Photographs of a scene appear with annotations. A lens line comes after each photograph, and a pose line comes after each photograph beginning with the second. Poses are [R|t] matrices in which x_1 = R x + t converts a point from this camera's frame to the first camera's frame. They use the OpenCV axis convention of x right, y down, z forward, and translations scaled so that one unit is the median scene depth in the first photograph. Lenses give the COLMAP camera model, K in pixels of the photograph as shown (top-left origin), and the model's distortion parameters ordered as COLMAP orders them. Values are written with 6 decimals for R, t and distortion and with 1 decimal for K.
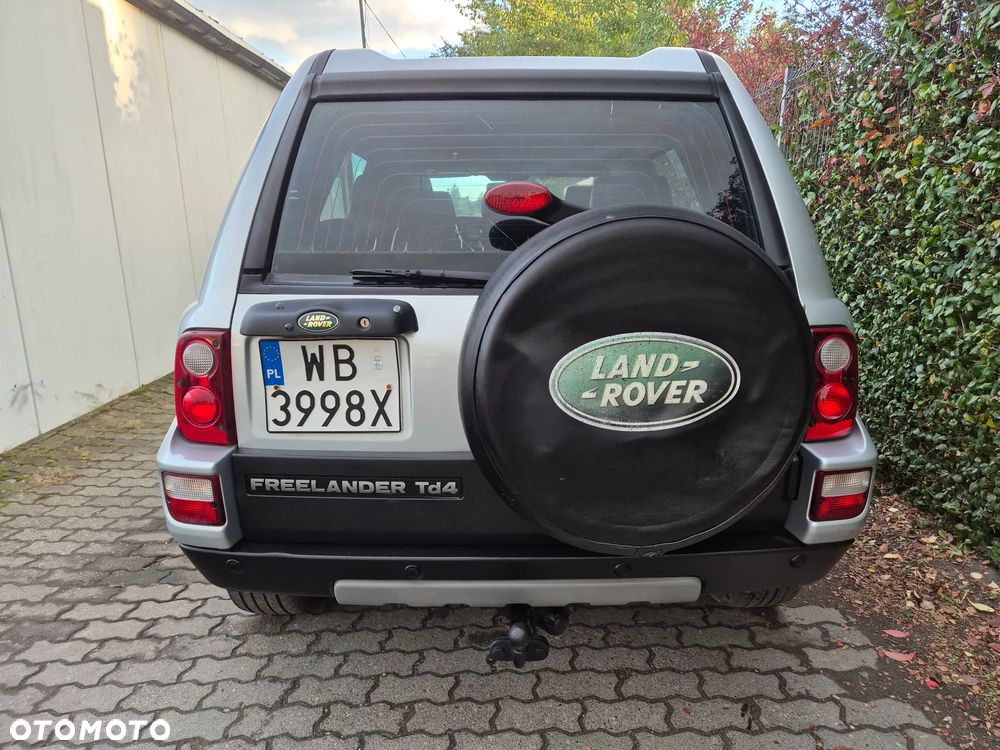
lens RADIAL K [[672.8, 0, 505.6], [0, 672.8, 371.0], [0, 0, 1]] dist [0.060679, -0.053547]
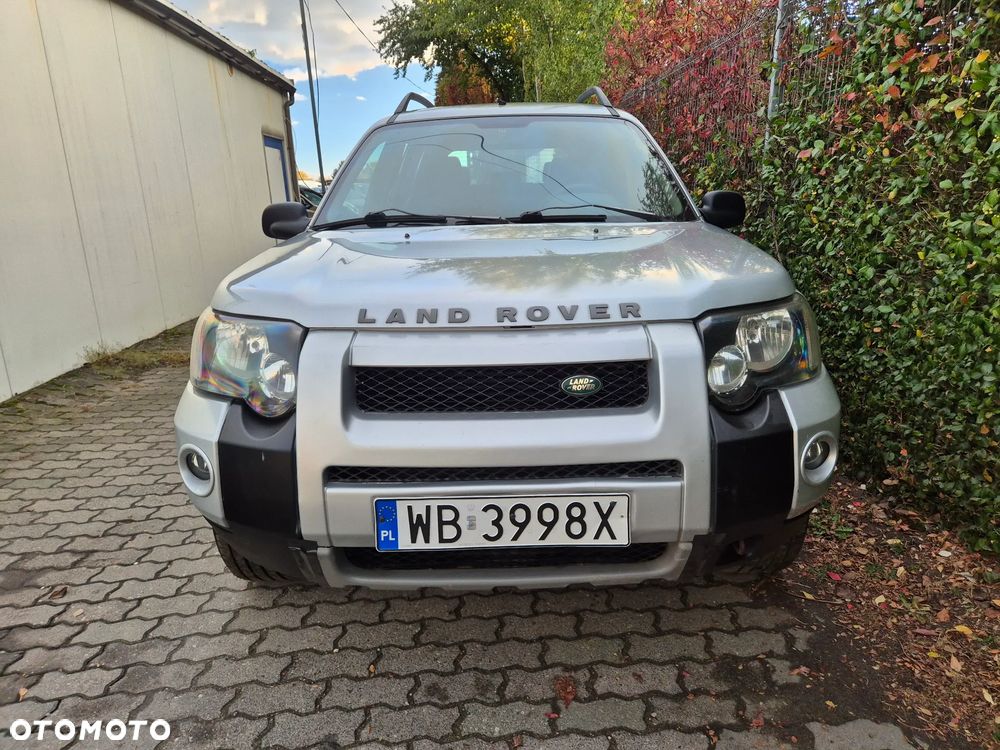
lens RADIAL K [[672.8, 0, 495.0], [0, 672.8, 370.5], [0, 0, 1]] dist [0.060679, -0.053547]
pose [[0.999304, -0.025450, 0.027283, 0.078919], [0.024621, 0.999237, 0.030315, -0.051892], [-0.028034, -0.029622, 0.999168, 0.388417]]
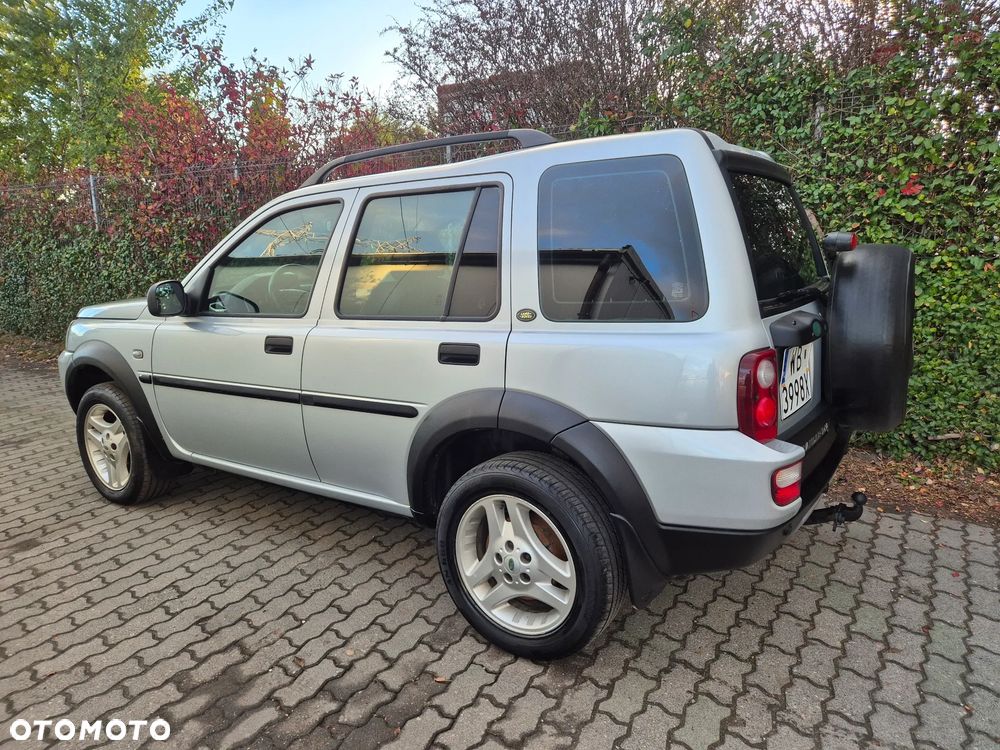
lens RADIAL K [[672.8, 0, 508.4], [0, 672.8, 369.9], [0, 0, 1]] dist [0.060679, -0.053547]
pose [[0.550430, -0.166513, 0.818108, -1.343178], [0.200659, 0.977571, 0.063964, -0.155042], [-0.810409, 0.128953, 0.571497, 0.522175]]
